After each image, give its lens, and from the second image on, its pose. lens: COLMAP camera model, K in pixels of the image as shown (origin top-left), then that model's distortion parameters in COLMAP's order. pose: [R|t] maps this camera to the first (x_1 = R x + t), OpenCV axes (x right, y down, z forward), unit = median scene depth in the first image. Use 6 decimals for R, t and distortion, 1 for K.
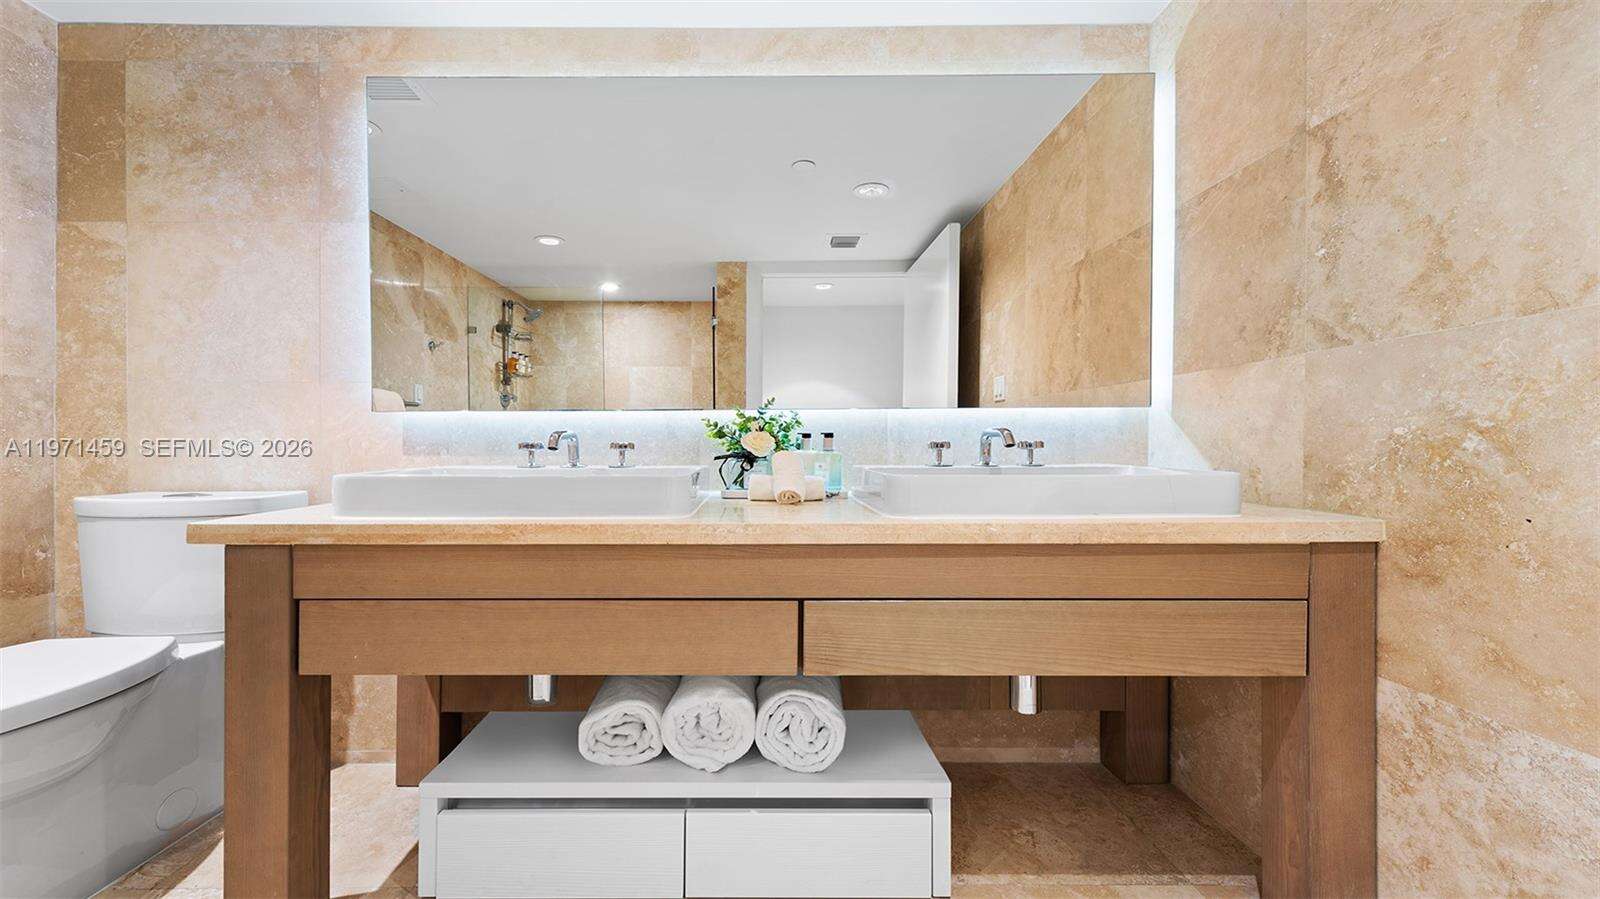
lens RADIAL K [[645.8, 0, 752.8], [0, 645.8, 441.9], [0, 0, 1]] dist [0.001786, 0.000474]
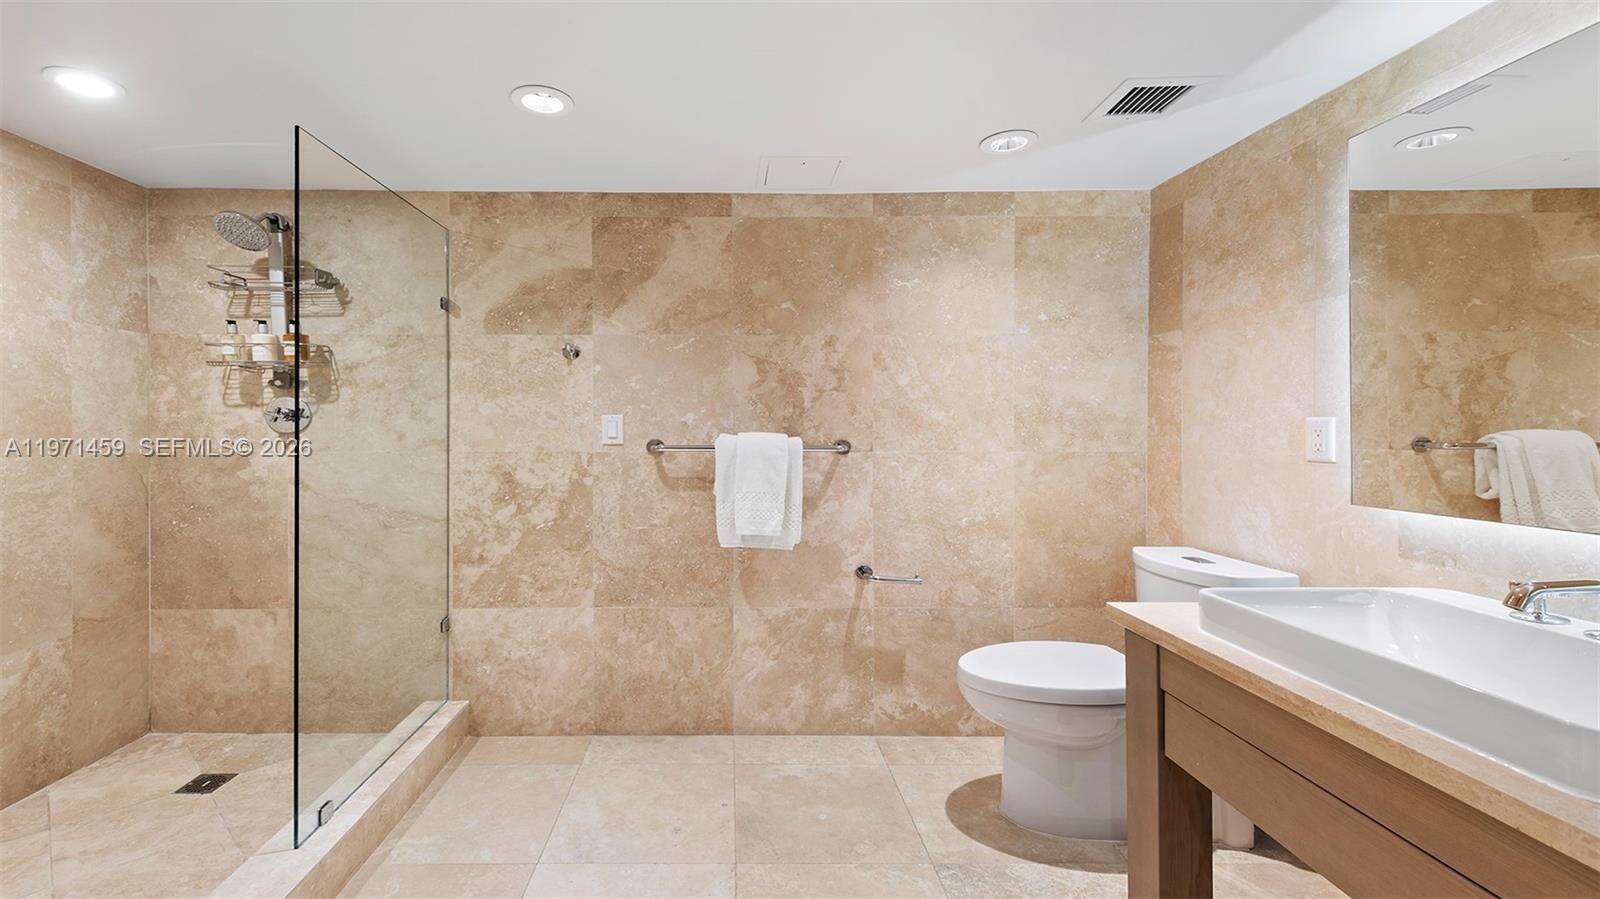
lens RADIAL K [[645.8, 0, 752.8], [0, 645.8, 441.9], [0, 0, 1]] dist [0.001786, 0.000474]
pose [[0.049818, 0.004267, -0.998749, 0.248095], [-0.013380, 0.999904, 0.003604, -0.116218], [0.998669, 0.013184, 0.049870, 0.109656]]
